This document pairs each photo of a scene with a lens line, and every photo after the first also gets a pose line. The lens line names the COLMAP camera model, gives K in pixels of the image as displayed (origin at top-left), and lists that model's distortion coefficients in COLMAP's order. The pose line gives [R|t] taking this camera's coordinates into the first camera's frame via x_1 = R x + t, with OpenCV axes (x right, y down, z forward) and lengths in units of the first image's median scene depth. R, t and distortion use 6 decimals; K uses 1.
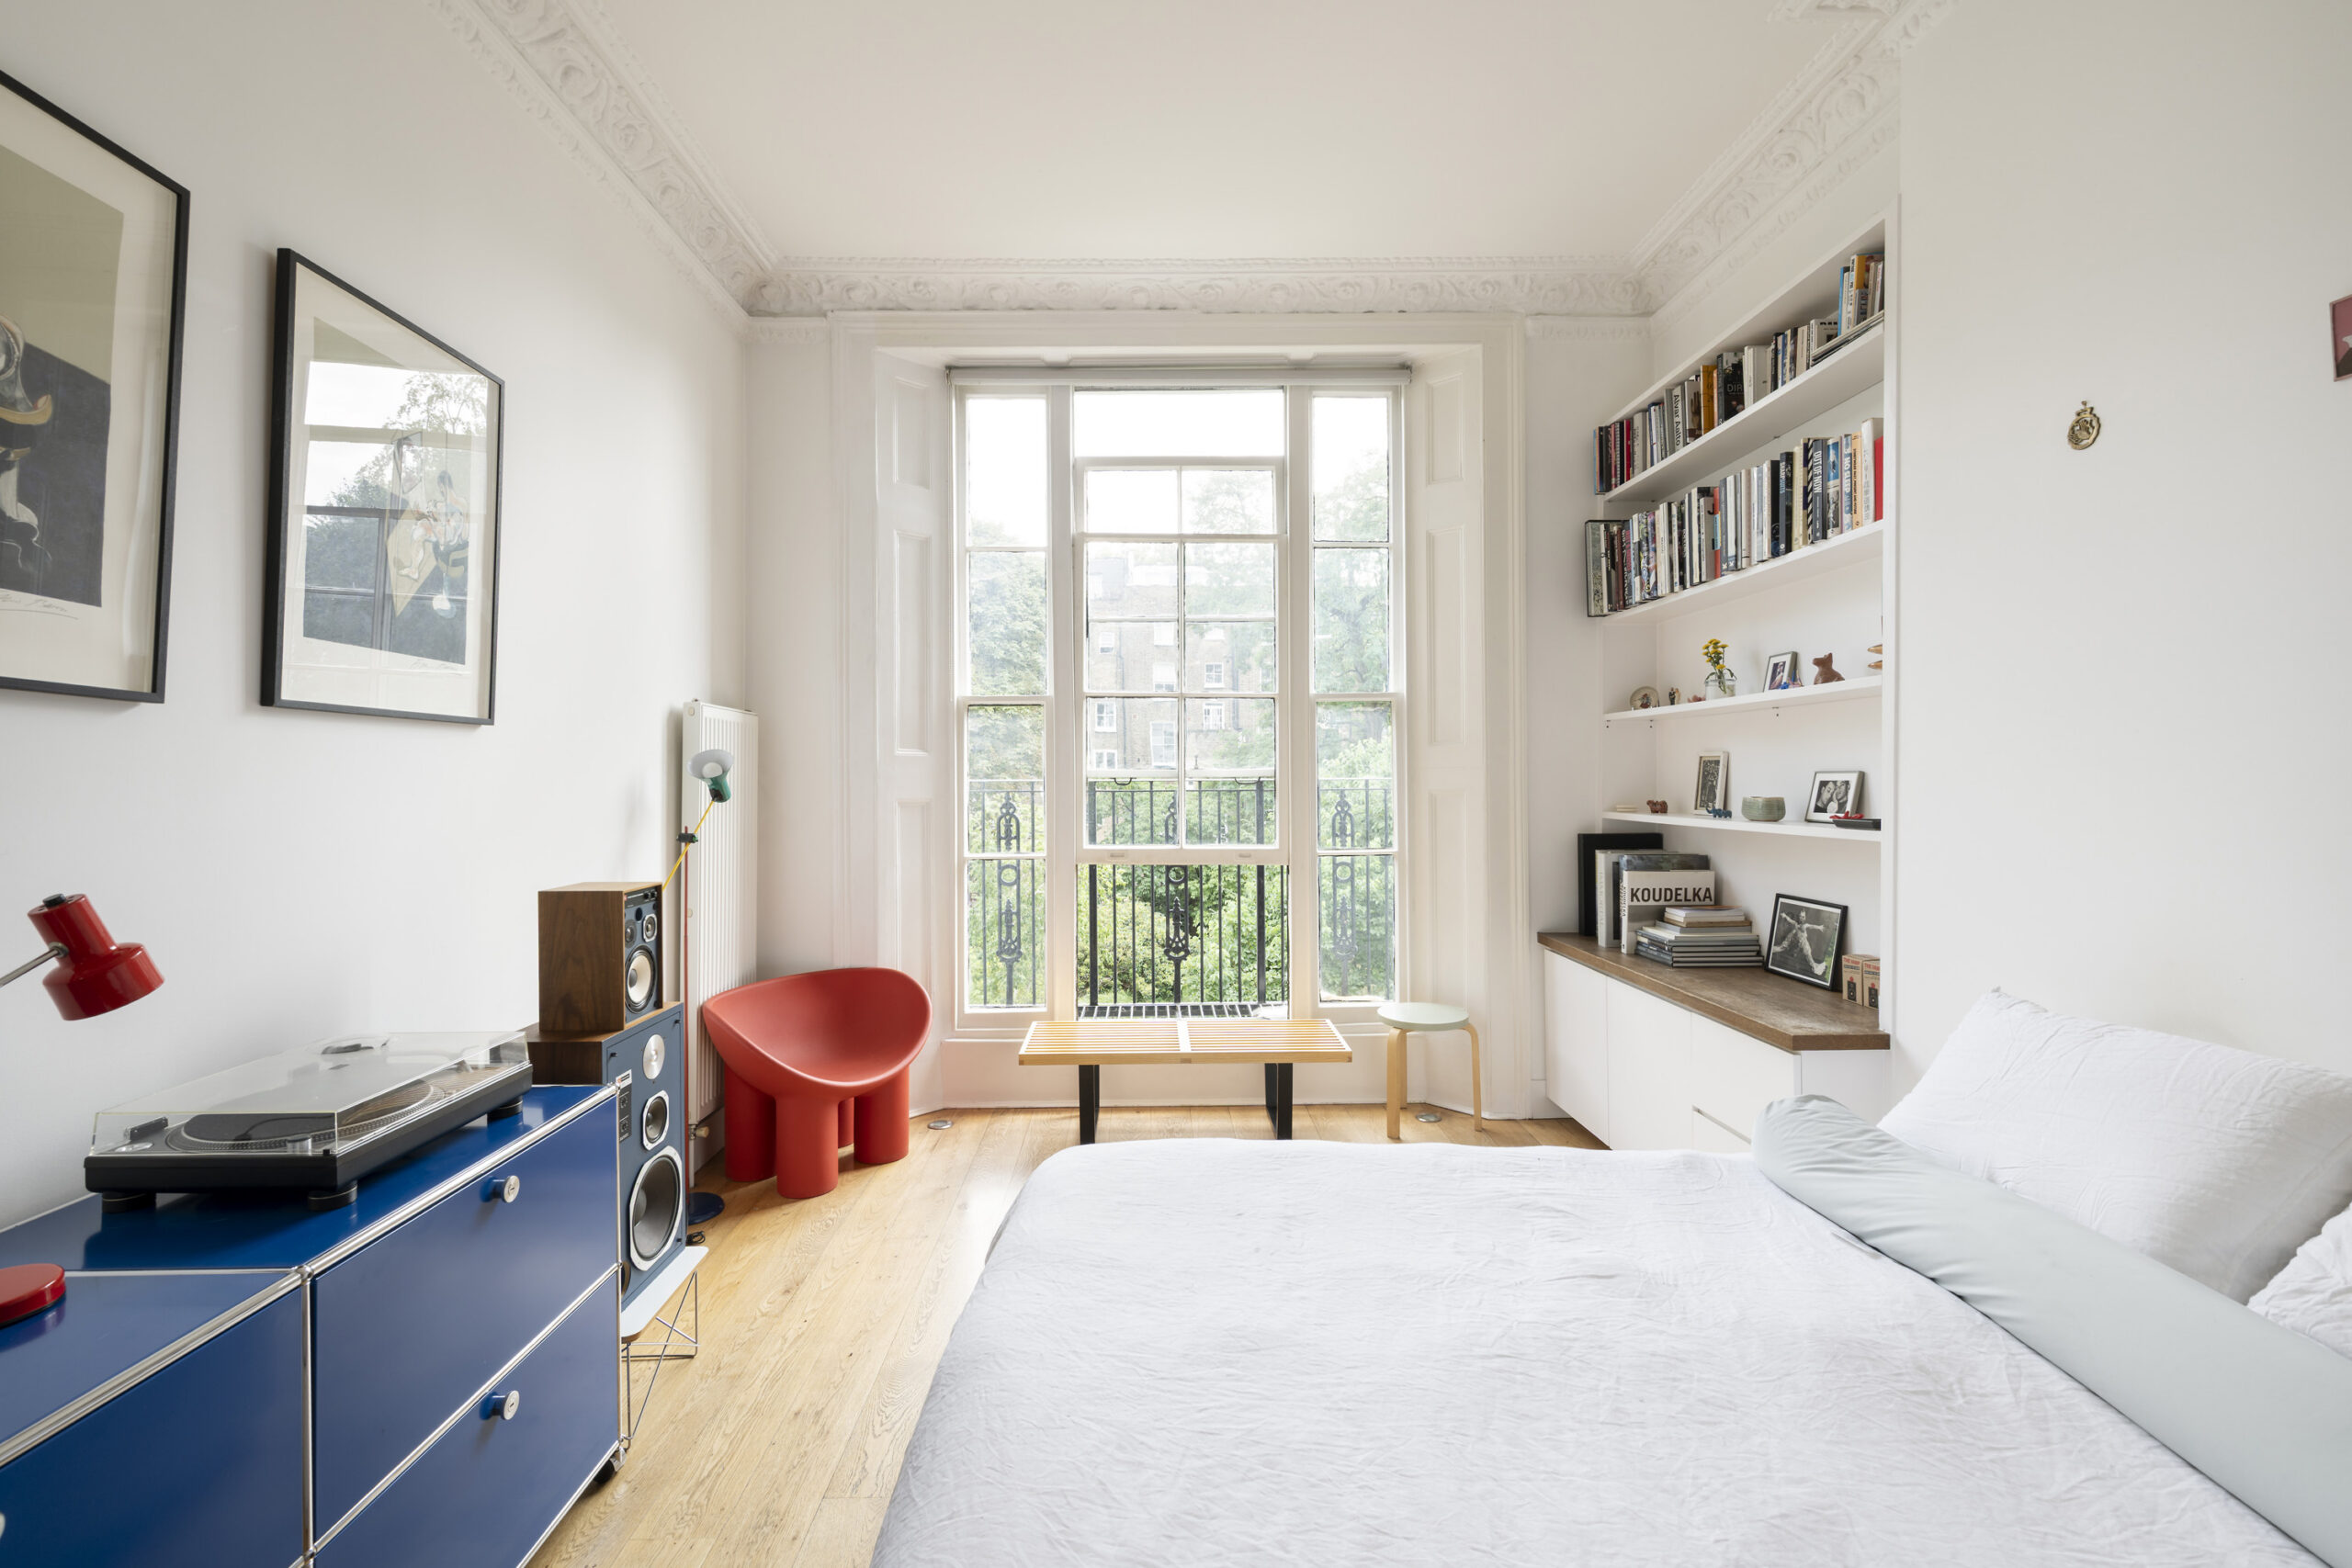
lens RADIAL K [[1055.1, 0, 1176.9], [0, 1055.1, 772.0], [0, 0, 1]] dist [-0.000727, -0.000137]
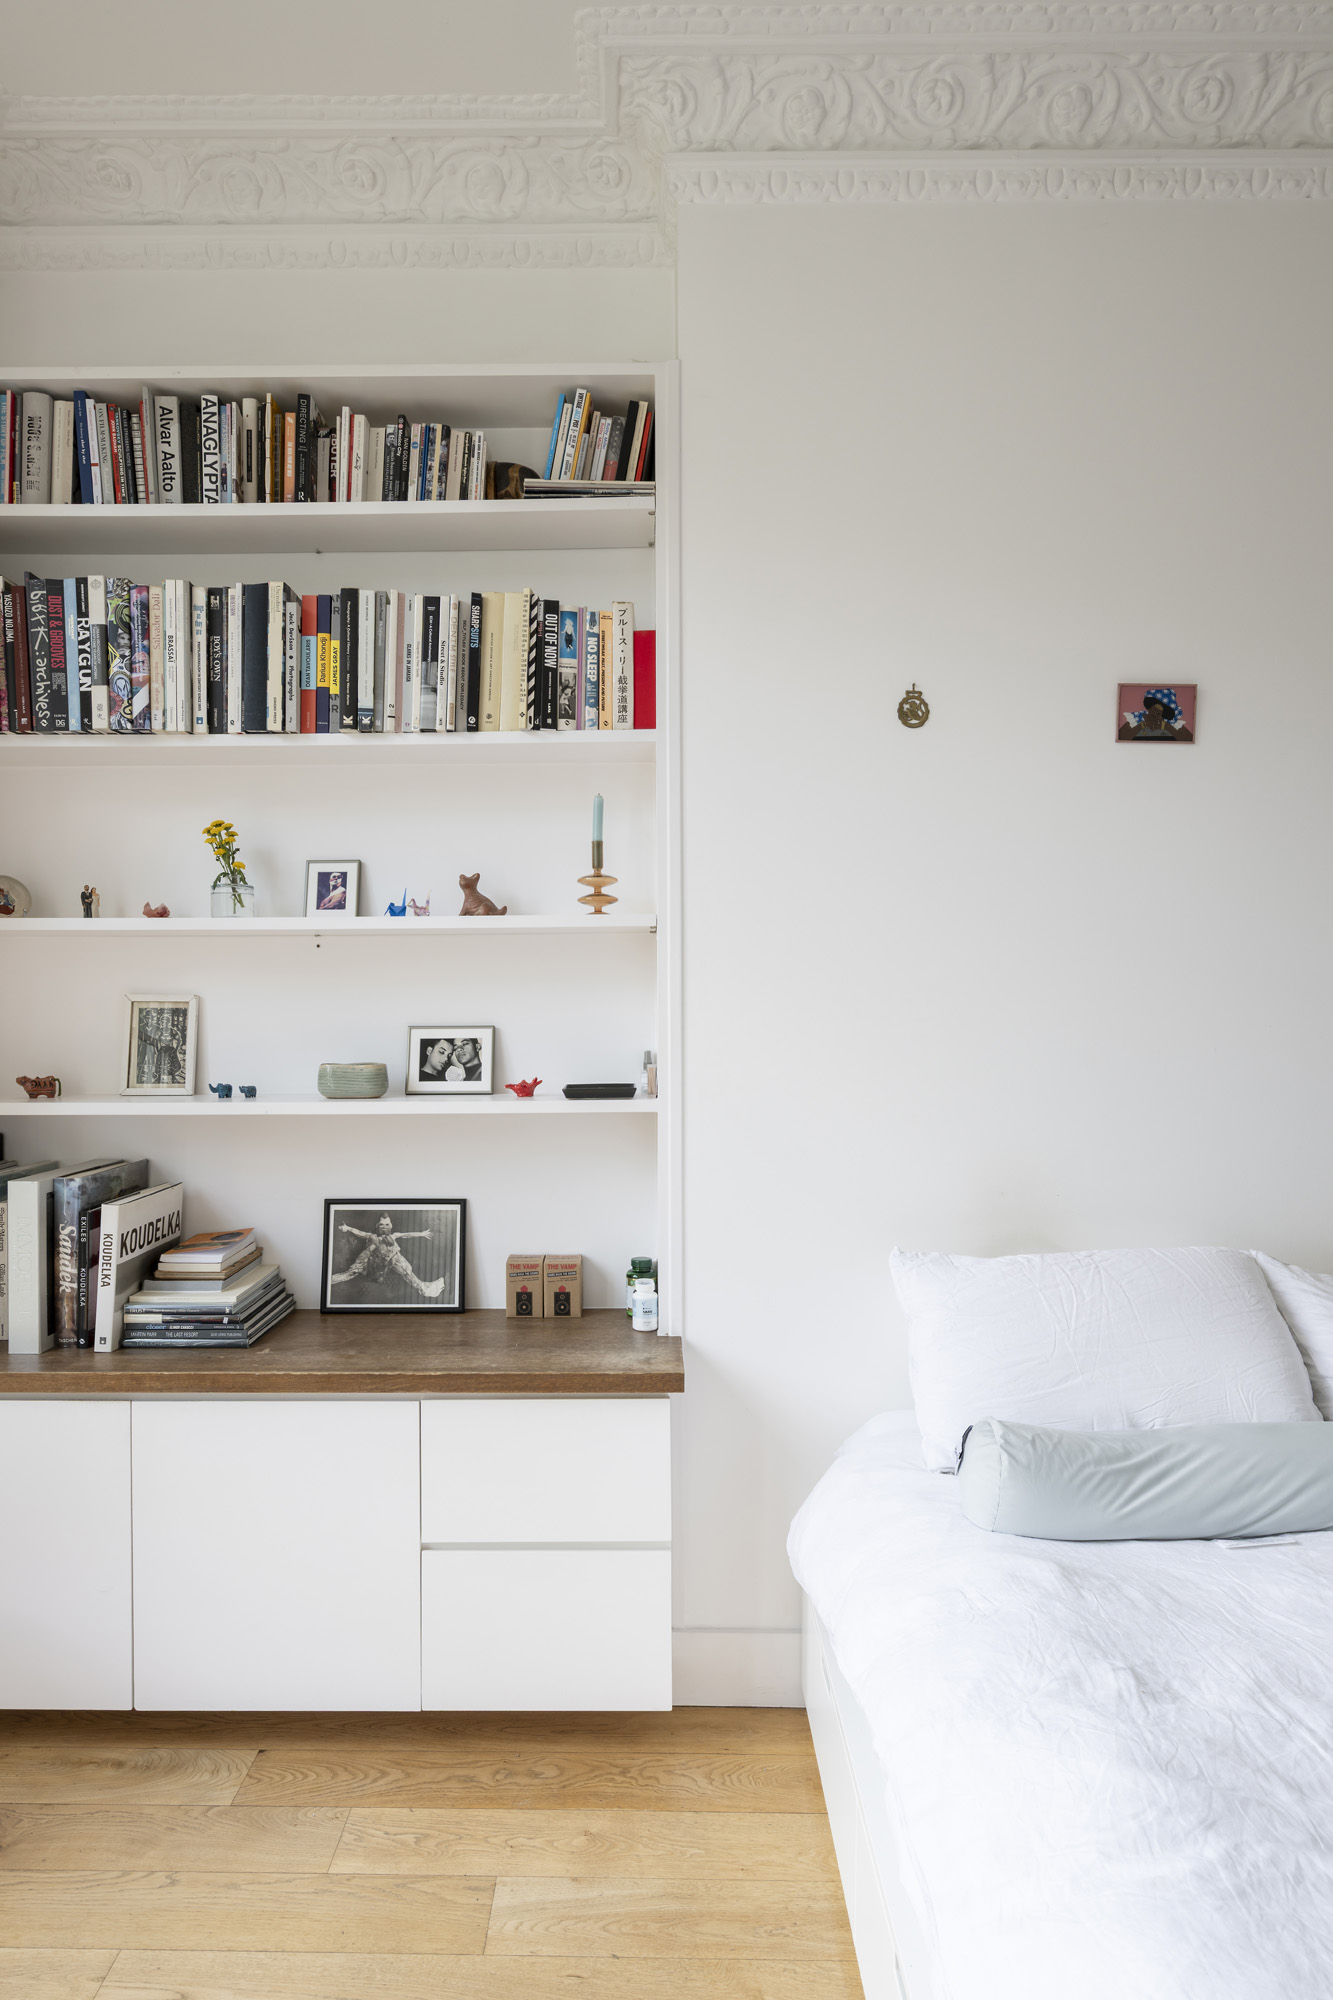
lens RADIAL K [[1166.0, 0, 667.3], [0, 1166.0, 1006.9], [0, 0, 1]] dist [-0.004114, -0.000812]
pose [[0.029087, 0.001567, 0.999576, -0.216051], [-0.002274, 0.999996, -0.001501, -0.013763], [-0.999574, -0.002229, 0.029090, 0.796567]]
